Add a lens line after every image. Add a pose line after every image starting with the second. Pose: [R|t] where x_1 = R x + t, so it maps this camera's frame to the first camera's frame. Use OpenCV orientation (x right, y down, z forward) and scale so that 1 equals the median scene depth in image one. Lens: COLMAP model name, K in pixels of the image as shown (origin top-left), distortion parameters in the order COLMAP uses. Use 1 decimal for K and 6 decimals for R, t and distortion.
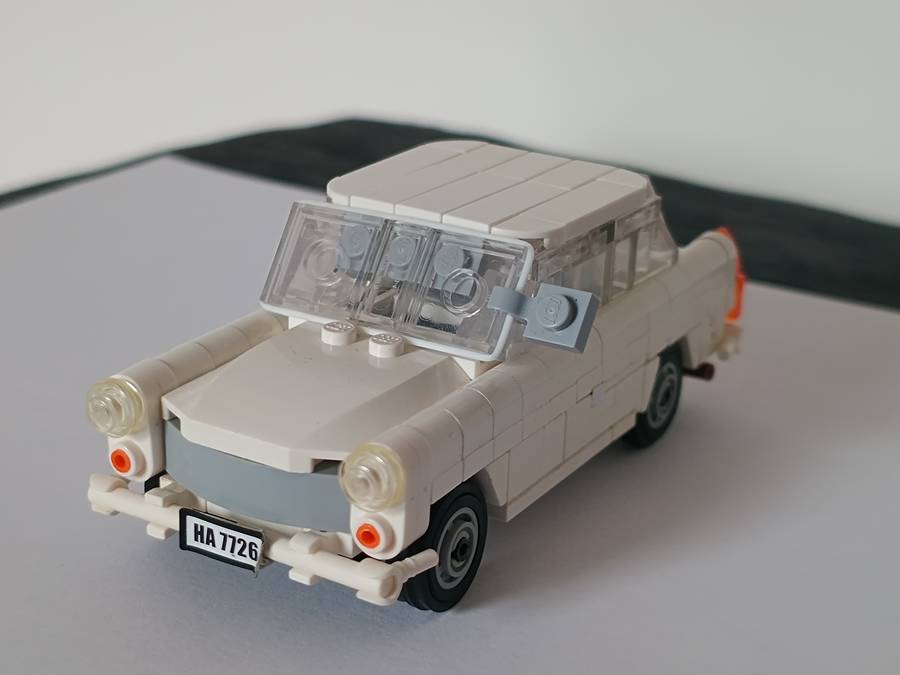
lens RADIAL K [[1587.7, 0, 450.0], [0, 1587.7, 337.5], [0, 0, 1]] dist [0.267106, -0.080473]
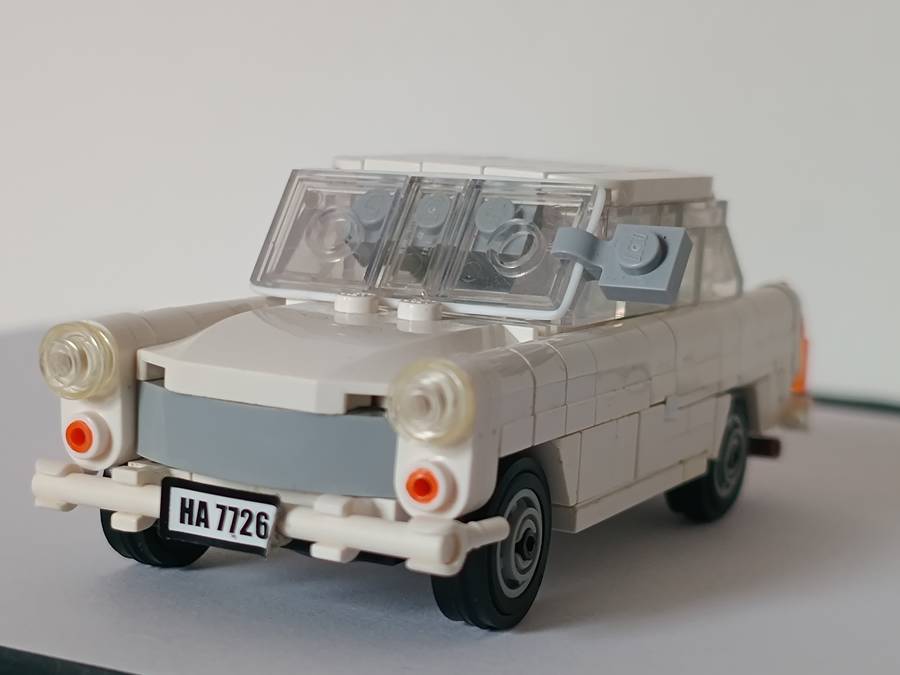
lens RADIAL K [[1785.2, 0, 450.0], [0, 1785.2, 337.5], [0, 0, 1]] dist [0.221144, 0.191277]
pose [[0.997576, 0.012660, 0.068419, -0.088495], [0.002488, 0.976188, -0.216910, 0.218549], [-0.069536, 0.216555, 0.973791, 0.142561]]
